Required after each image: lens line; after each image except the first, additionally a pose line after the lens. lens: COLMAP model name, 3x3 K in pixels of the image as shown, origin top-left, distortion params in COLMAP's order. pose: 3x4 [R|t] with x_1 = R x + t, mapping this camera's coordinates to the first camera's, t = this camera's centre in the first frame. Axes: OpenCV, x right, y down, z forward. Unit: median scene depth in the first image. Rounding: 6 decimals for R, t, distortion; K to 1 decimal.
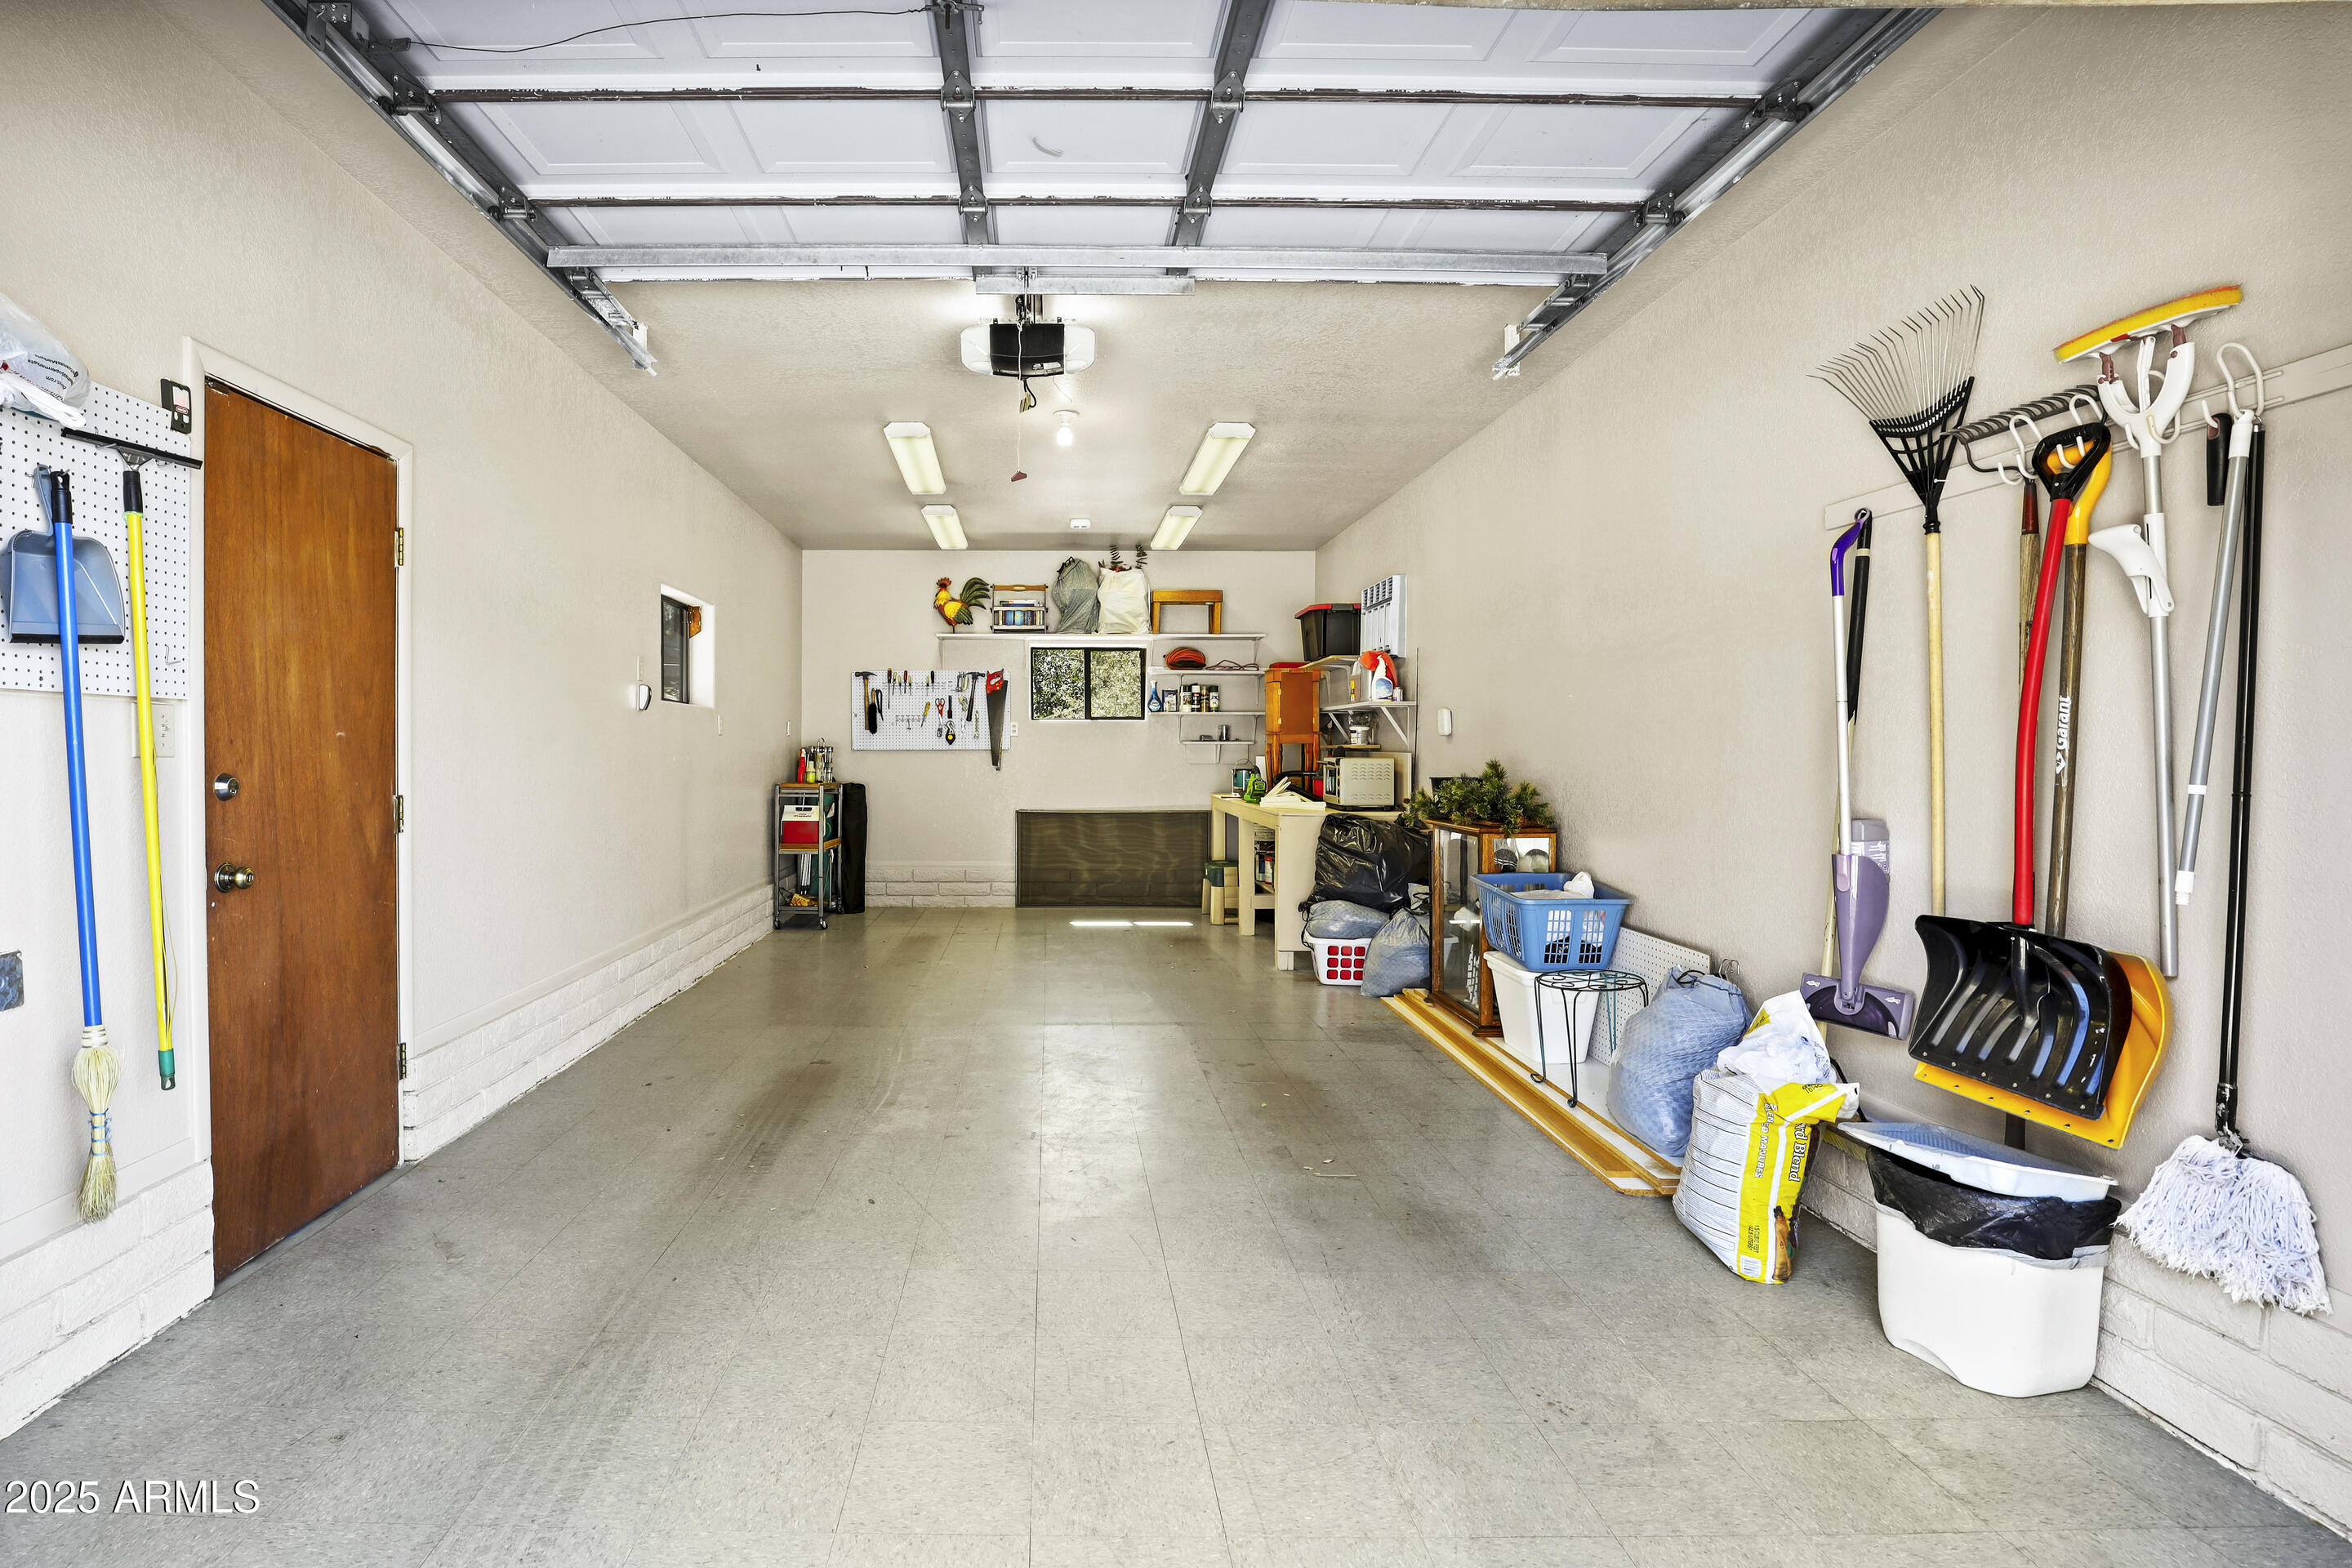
lens RADIAL K [[1105.7, 0, 1059.7], [0, 1105.7, 784.3], [0, 0, 1]] dist [-0.000630, -0.000019]
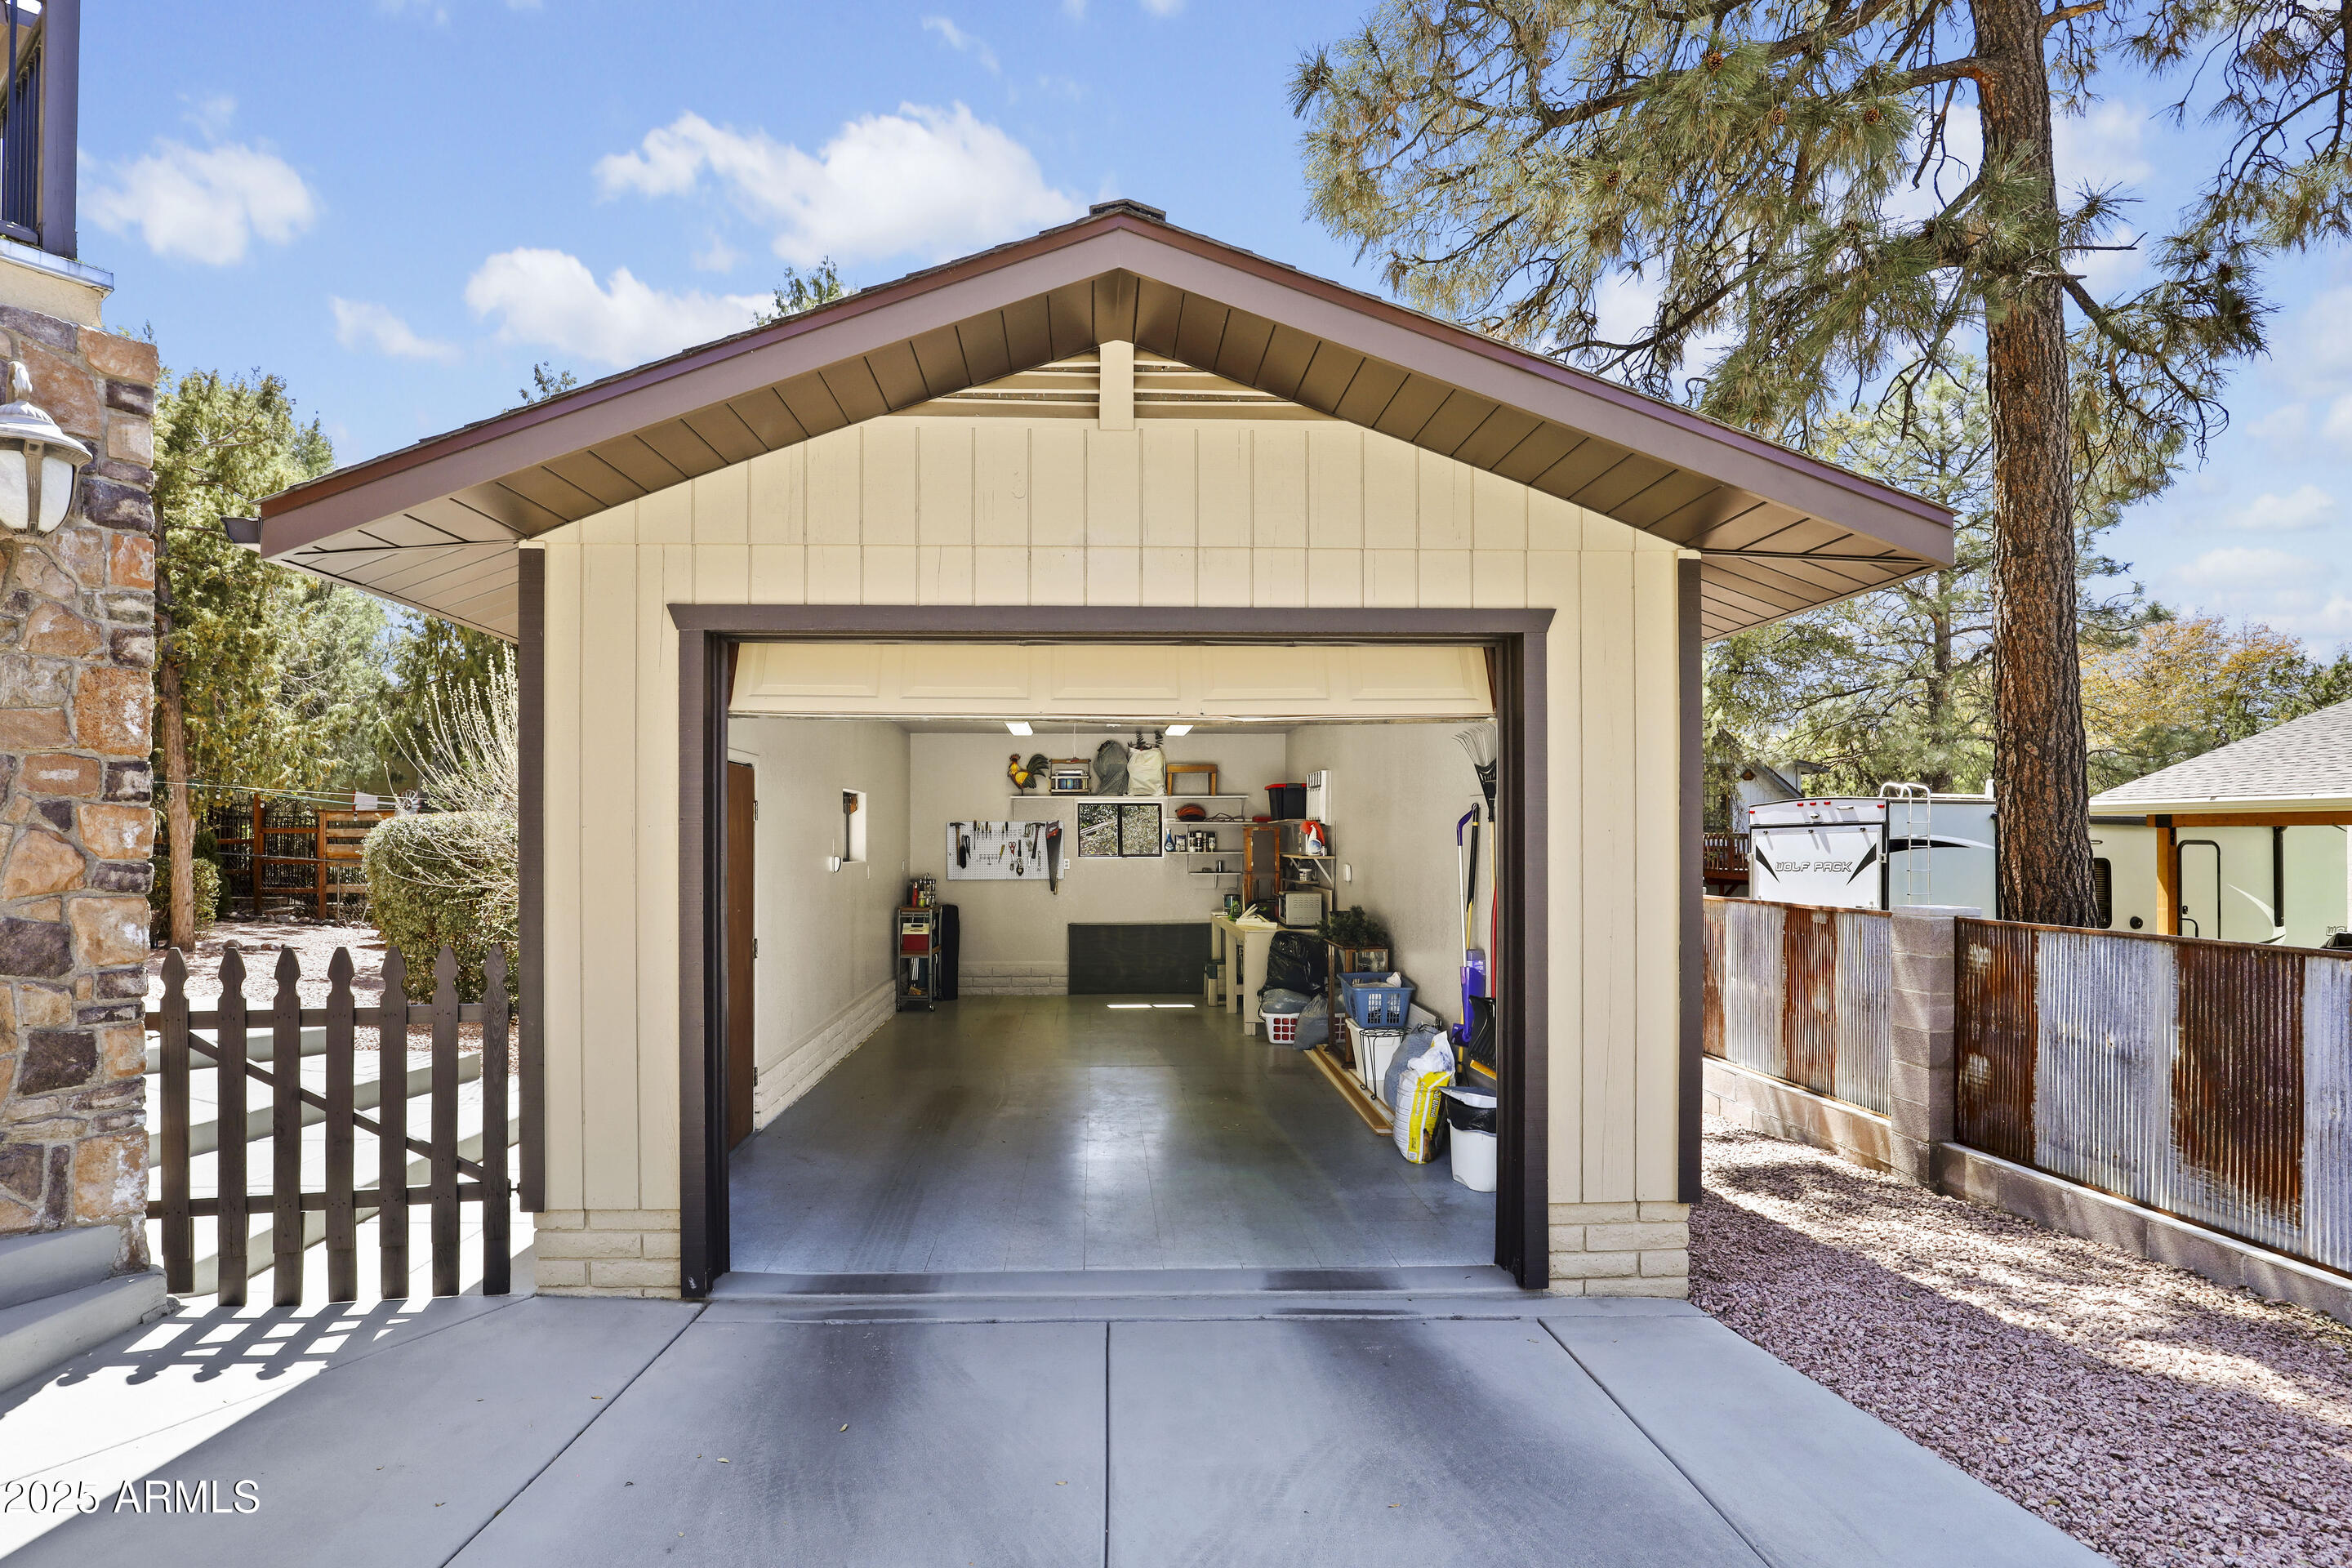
lens RADIAL K [[1149.8, 0, 1130.0], [0, 1149.8, 839.0], [0, 0, 1]] dist [-0.027855, 0.000738]
pose [[0.999739, -0.004199, 0.022439, 0.005639], [0.004744, 0.999693, -0.024300, -0.049947], [-0.022330, 0.024400, 0.999453, -0.457134]]
